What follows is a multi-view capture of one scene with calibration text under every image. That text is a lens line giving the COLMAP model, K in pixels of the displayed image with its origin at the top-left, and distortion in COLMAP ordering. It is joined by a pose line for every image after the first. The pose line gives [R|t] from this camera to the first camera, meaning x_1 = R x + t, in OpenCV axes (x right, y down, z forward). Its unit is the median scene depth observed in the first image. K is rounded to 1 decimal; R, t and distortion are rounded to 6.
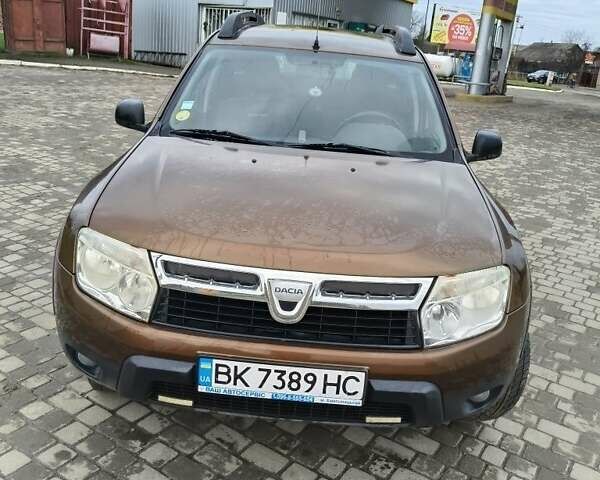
lens RADIAL K [[595.0, 0, 300.0], [0, 595.0, 240.0], [0, 0, 1]] dist [0.002888, -0.015856]
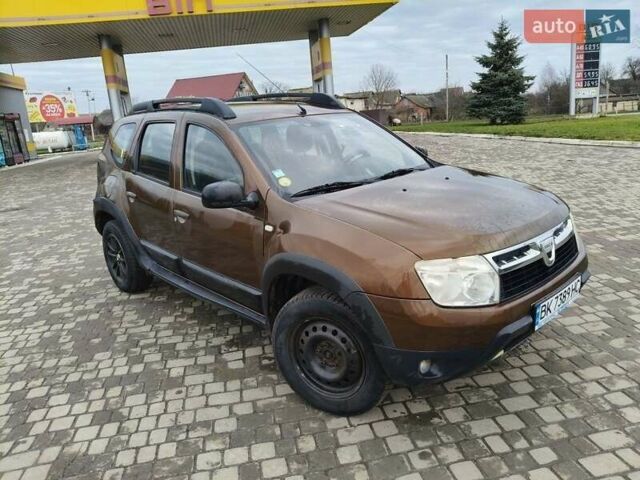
lens RADIAL K [[473.1, 0, 320.0], [0, 473.1, 240.0], [0, 0, 1]] dist [-0.001140, -0.003654]
pose [[0.707257, -0.321278, 0.629736, -0.849694], [0.351056, 0.932791, 0.081620, -0.166877], [-0.613634, 0.163346, 0.772509, 0.266554]]
